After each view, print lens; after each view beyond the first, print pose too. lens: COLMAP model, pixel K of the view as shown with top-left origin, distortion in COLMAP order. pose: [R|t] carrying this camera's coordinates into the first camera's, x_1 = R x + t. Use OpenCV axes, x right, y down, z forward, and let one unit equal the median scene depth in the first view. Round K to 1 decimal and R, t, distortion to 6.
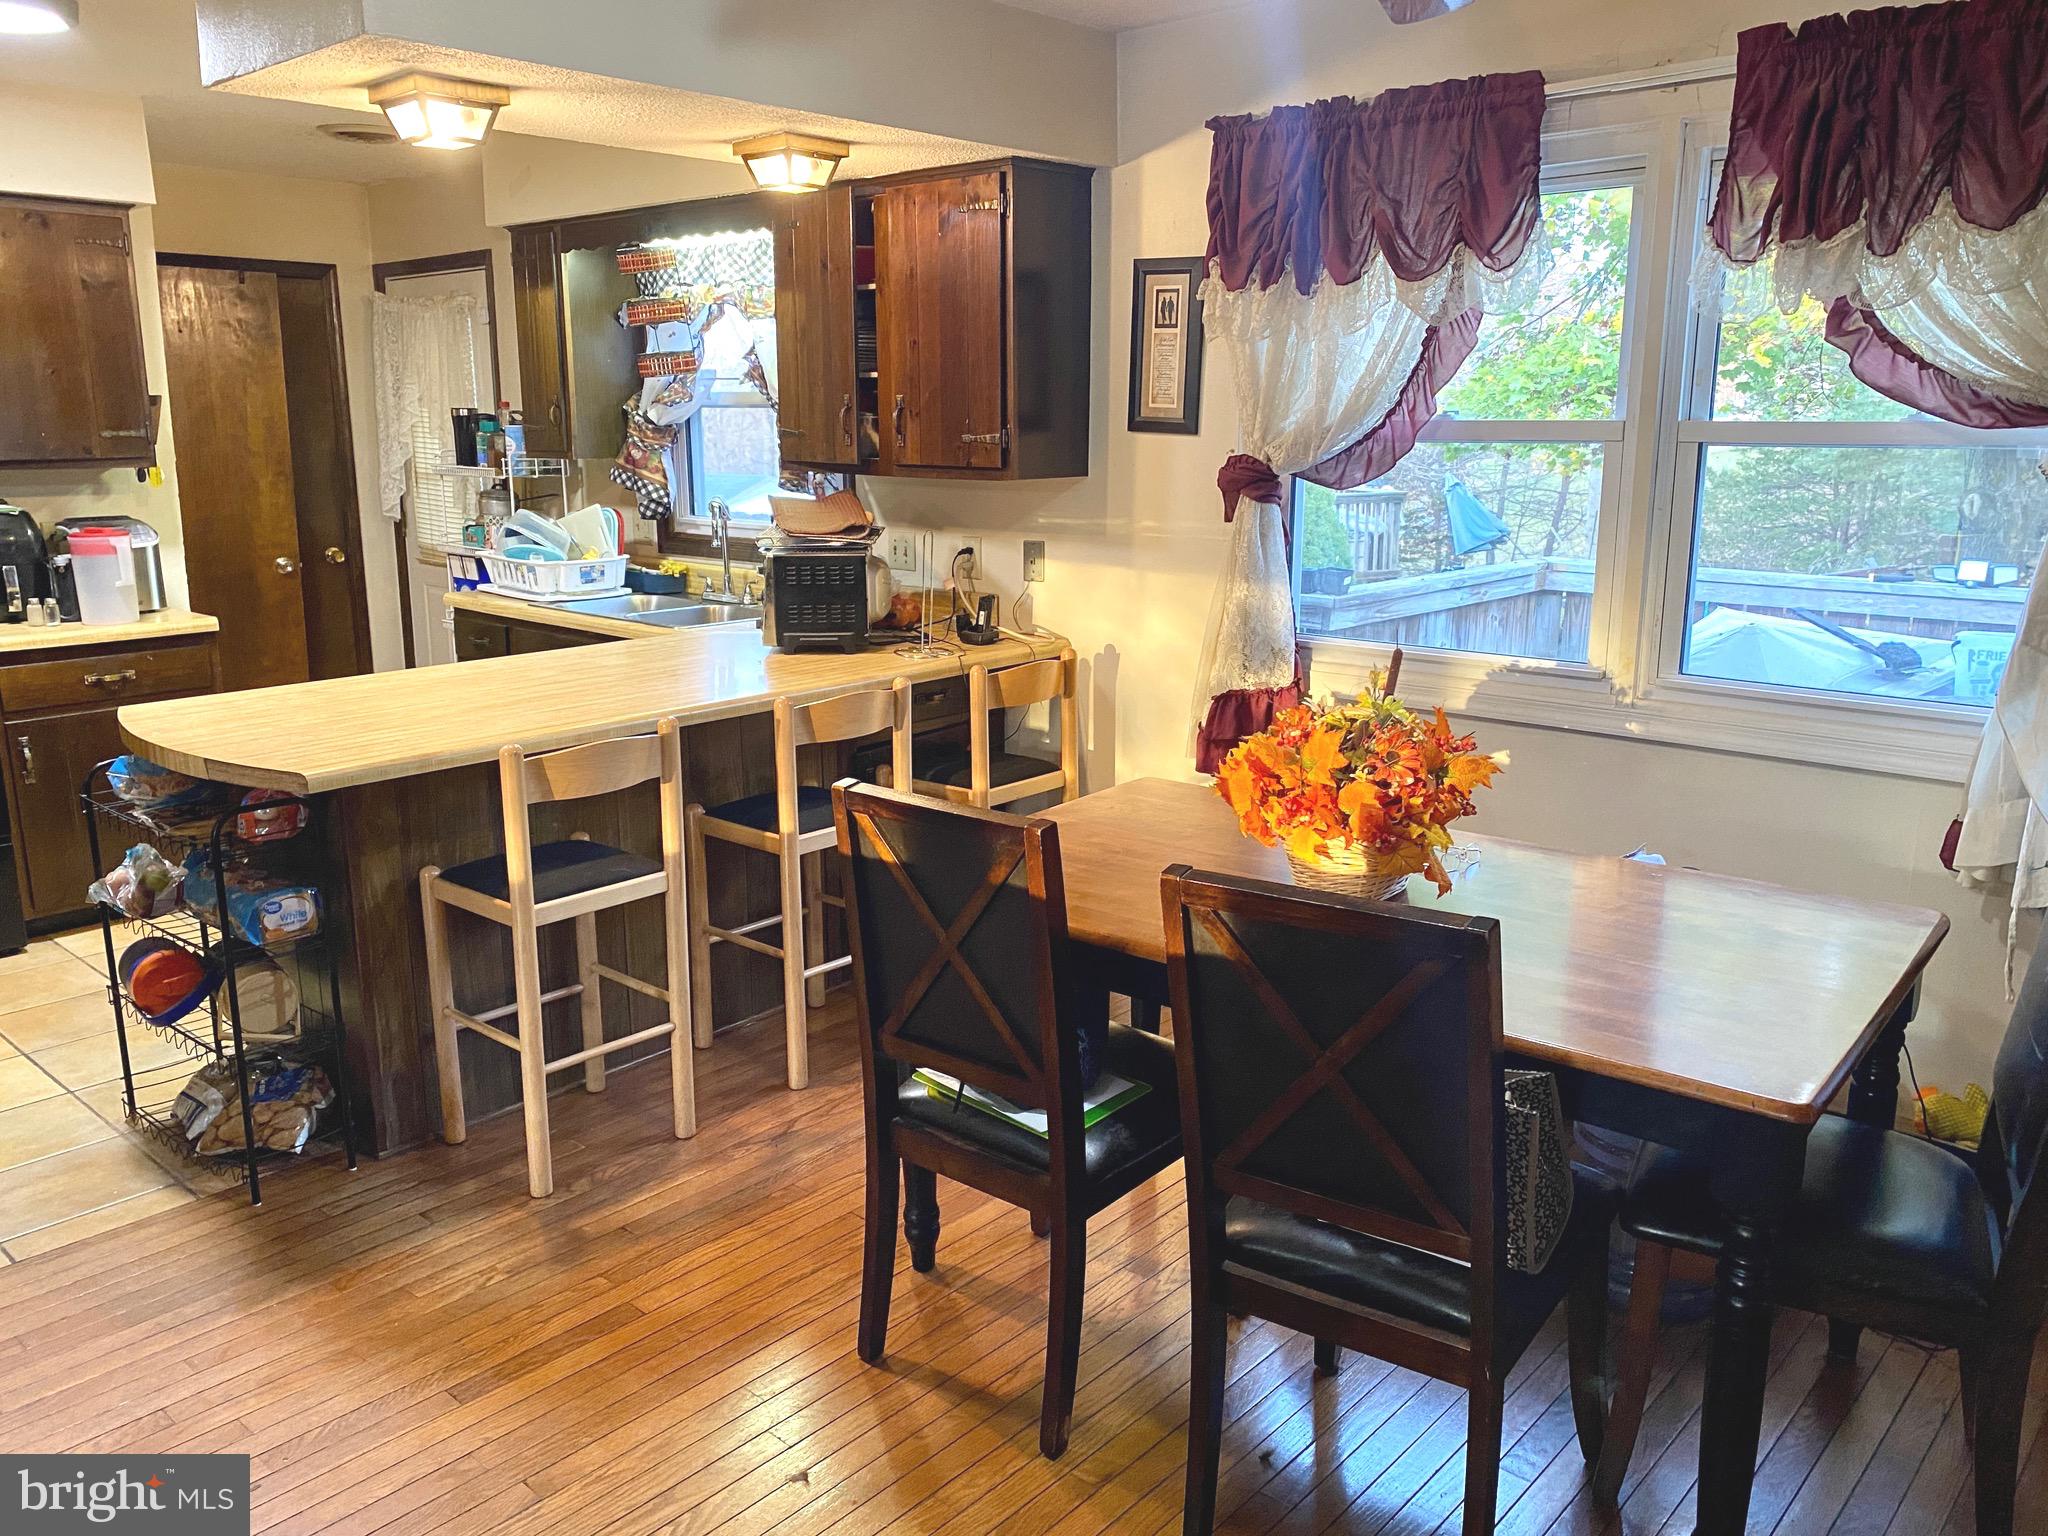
lens RADIAL K [[1552.4, 0, 1019.0], [0, 1552.4, 777.1], [0, 0, 1]] dist [0.010842, -0.021118]
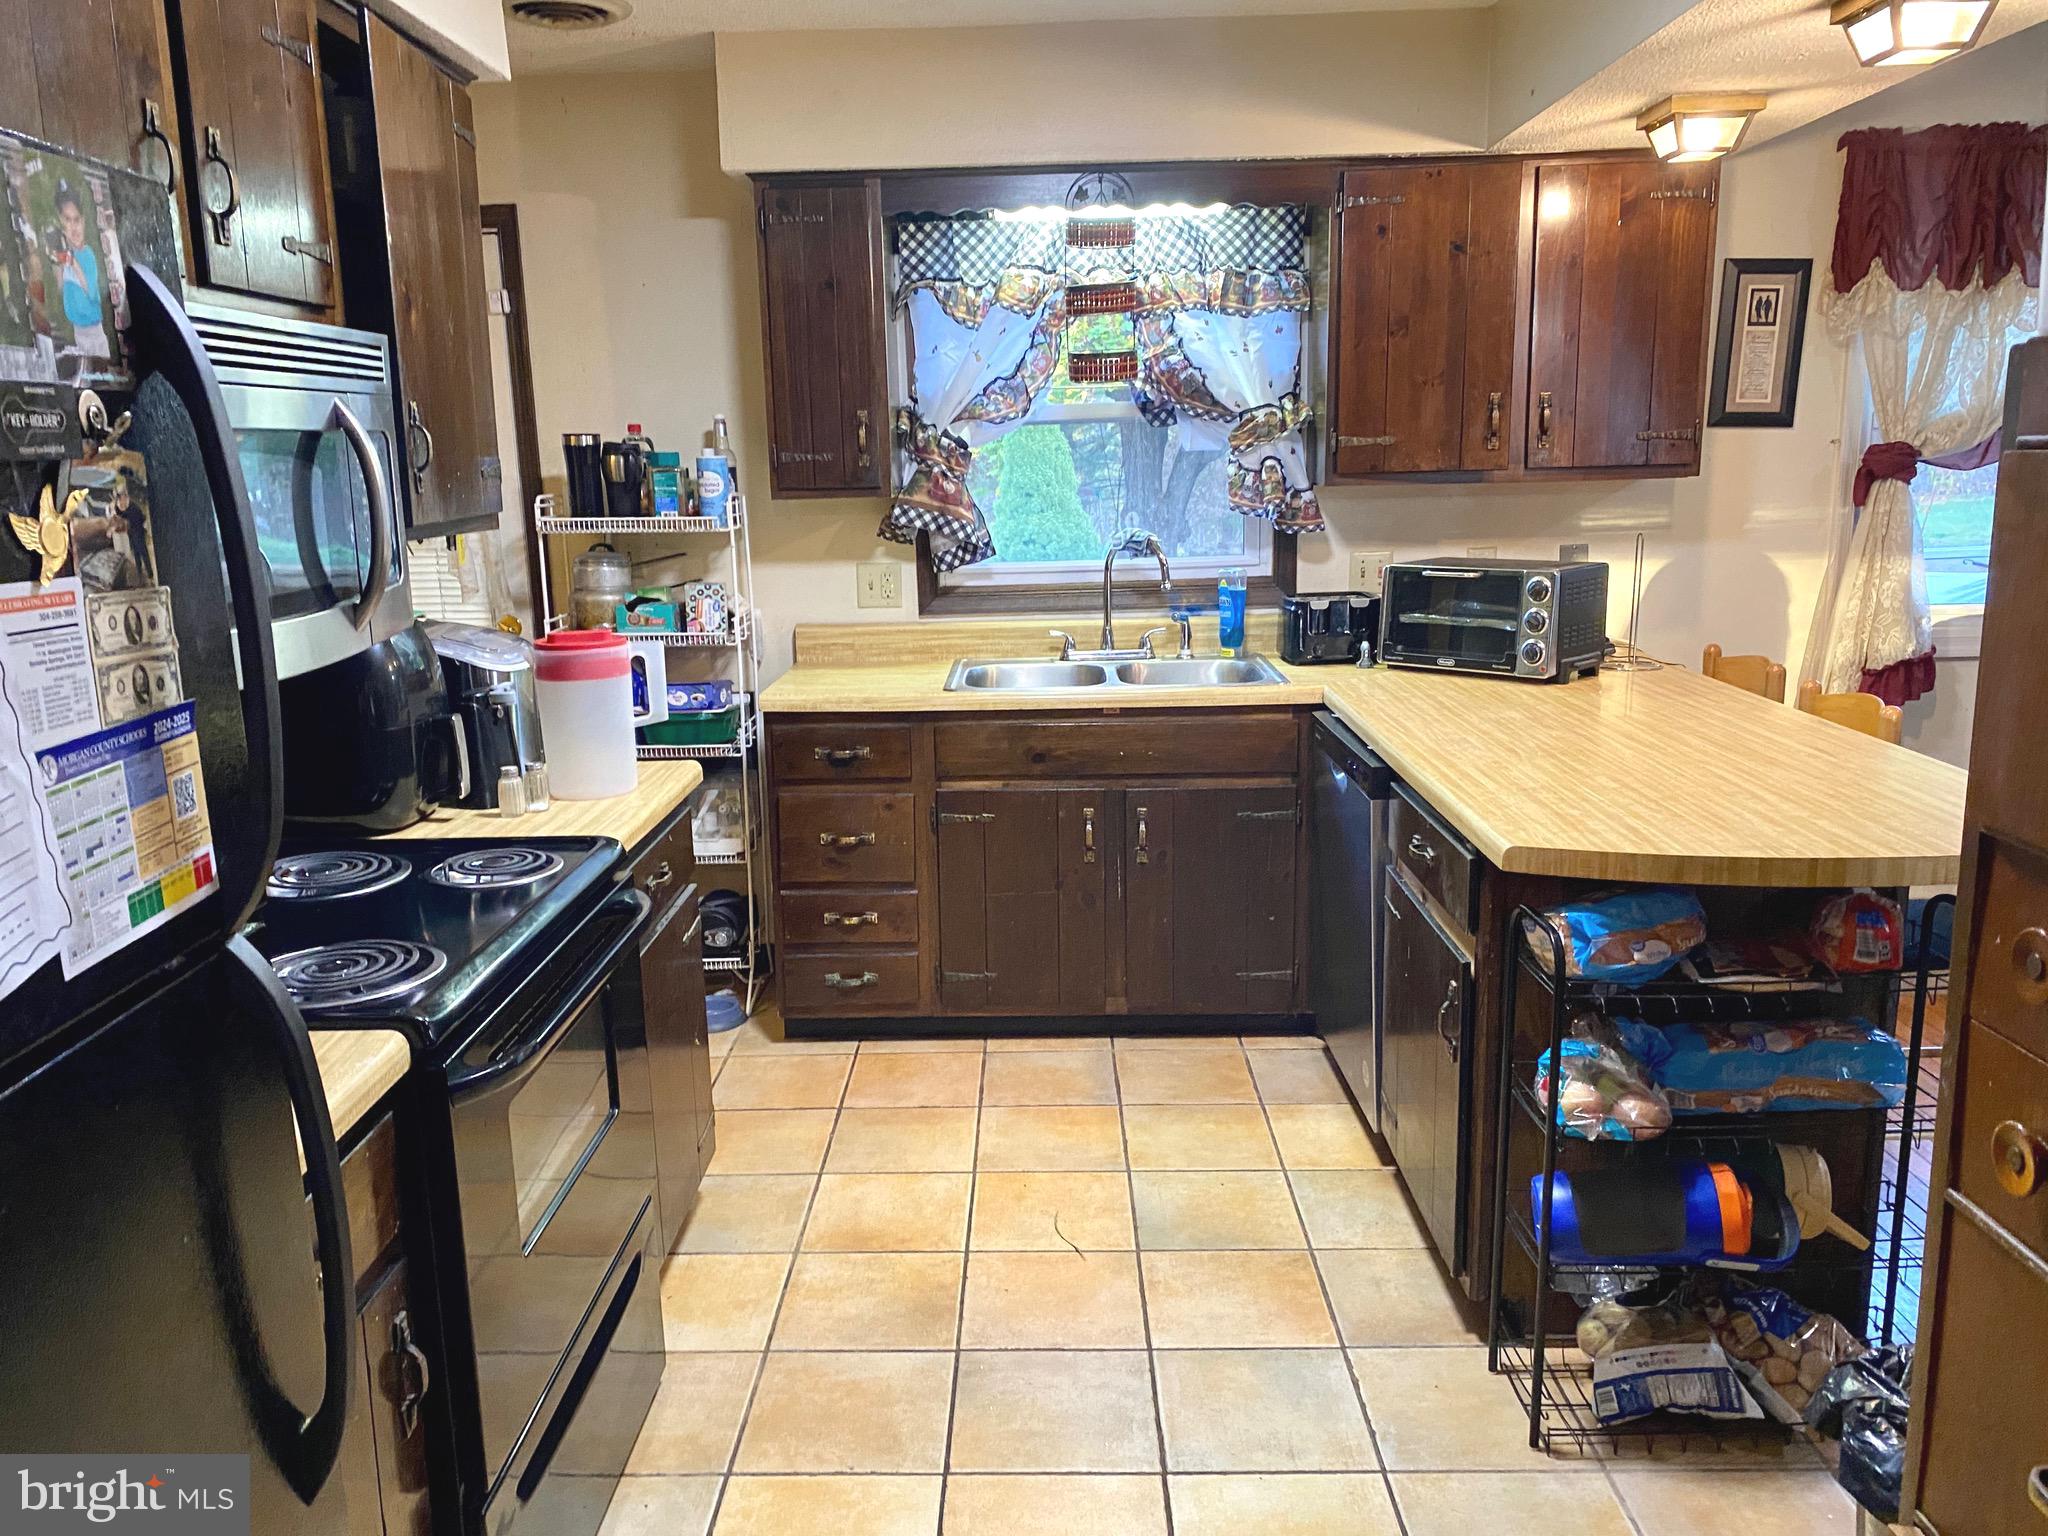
lens RADIAL K [[1552.4, 0, 1014.4], [0, 1552.4, 768.3], [0, 0, 1]] dist [0.010842, -0.021118]
pose [[0.754948, -0.148513, 0.638746, -1.009971], [0.178126, 0.983839, 0.018219, -0.110704], [-0.631129, 0.100023, 0.769202, 0.564956]]
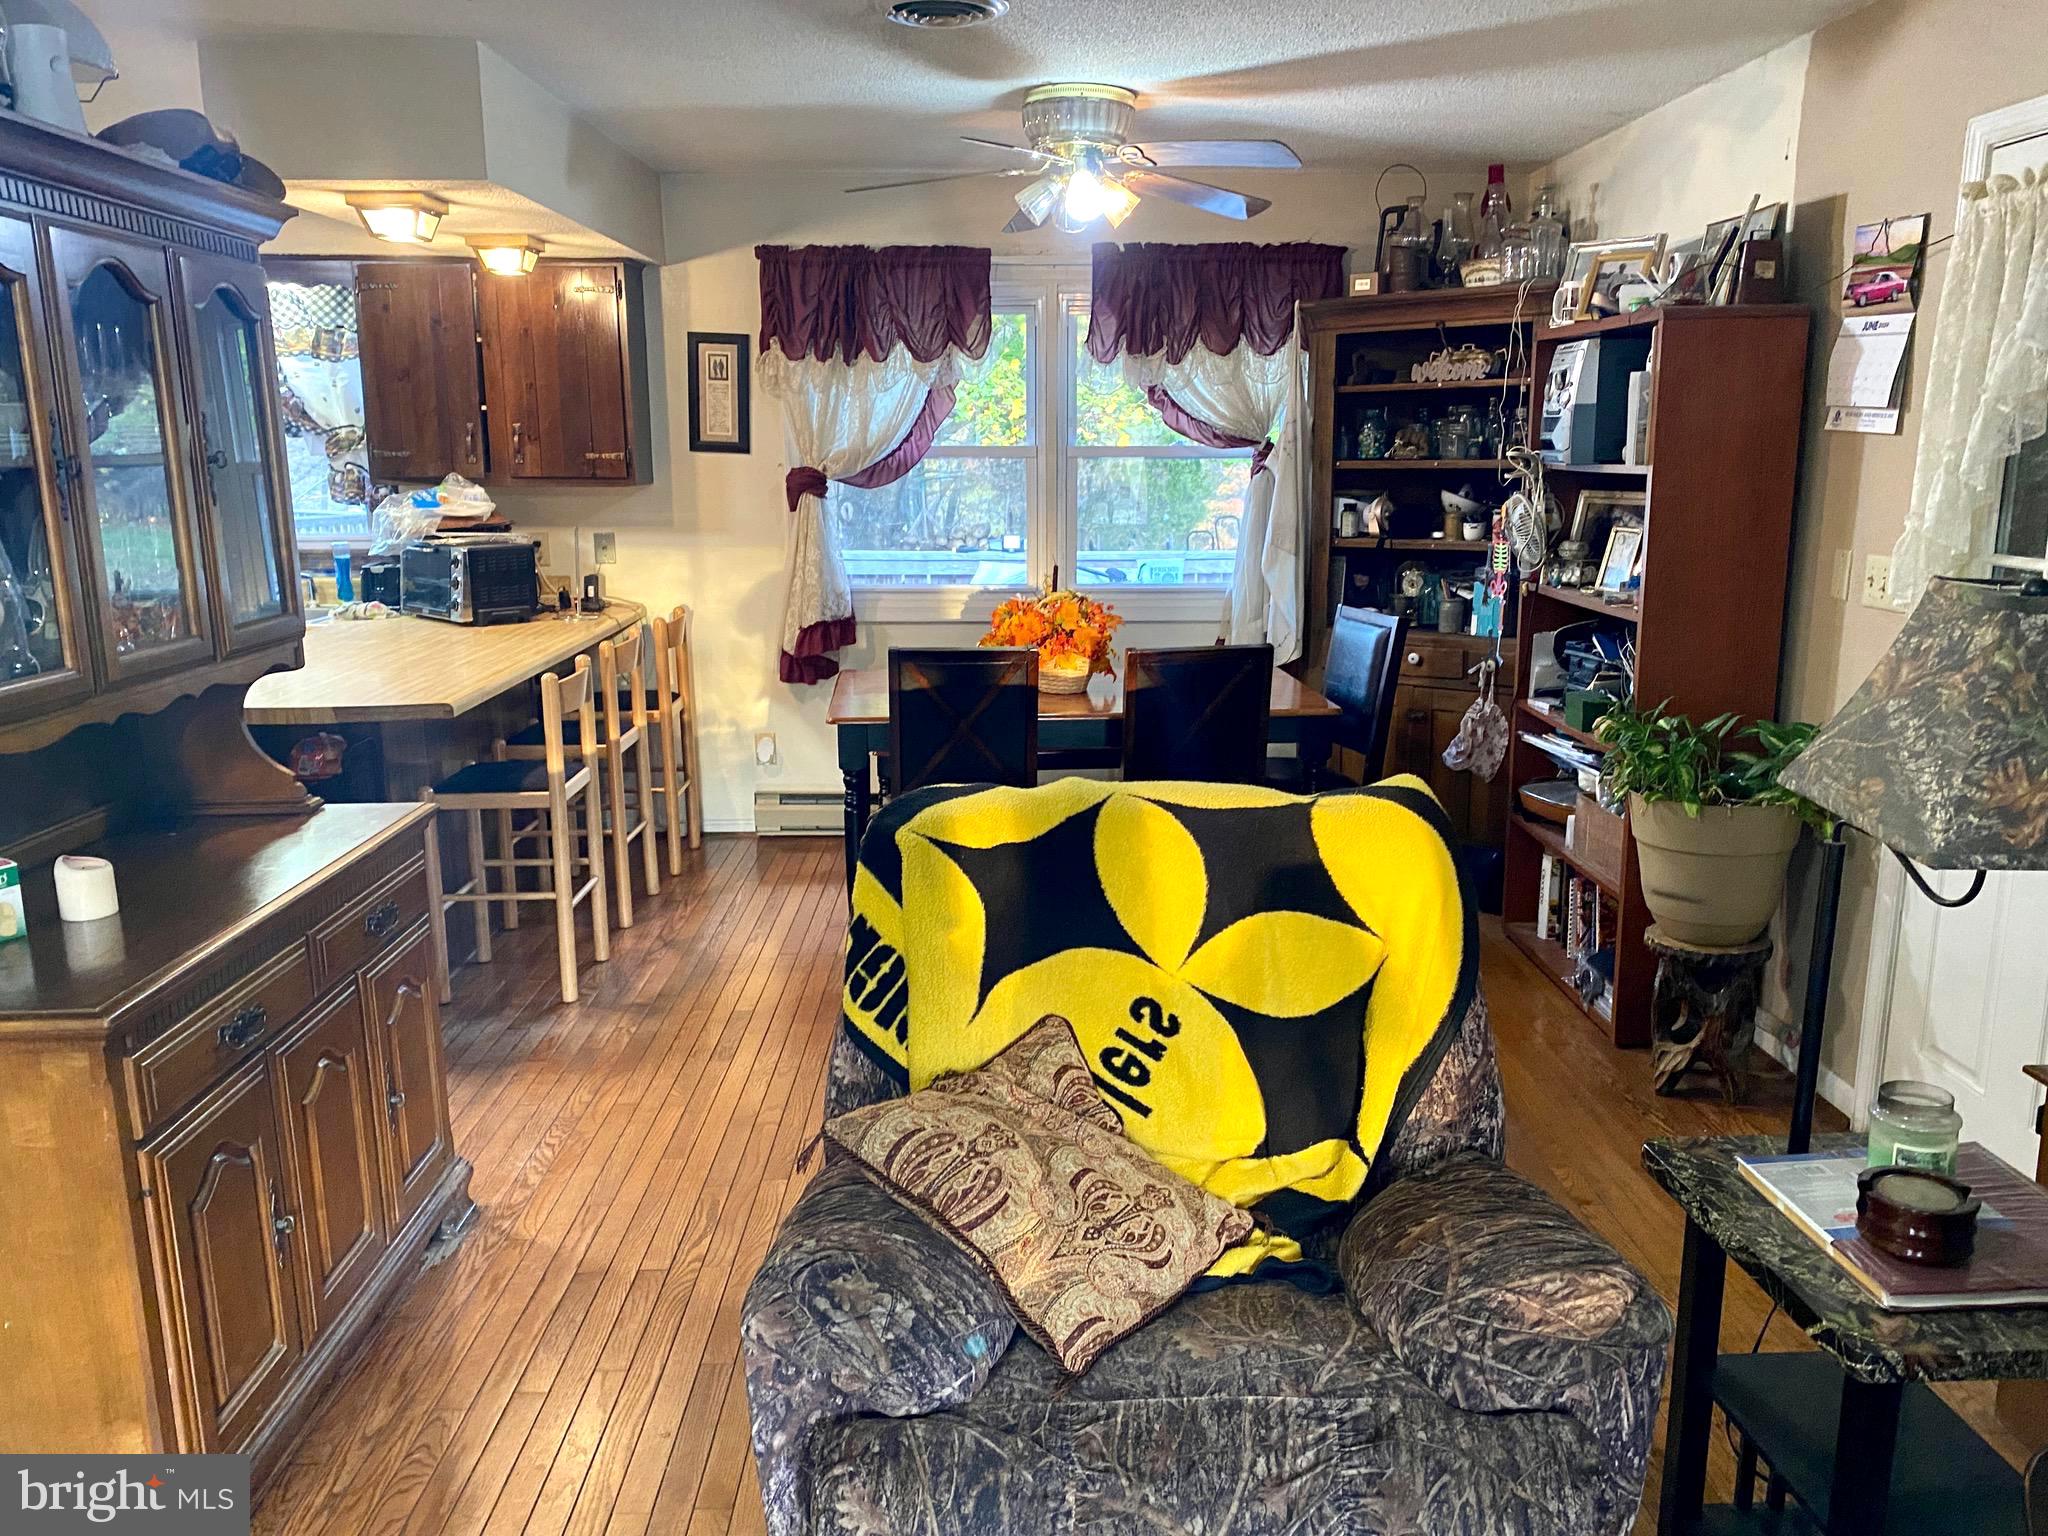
lens RADIAL K [[1552.4, 0, 1020.1], [0, 1552.4, 780.9], [0, 0, 1]] dist [0.010842, -0.021118]
pose [[0.735667, -0.141458, 0.662408, -0.734169], [0.150608, 0.987630, 0.043645, 0.060976], [-0.660388, 0.067655, 0.747871, -0.254183]]
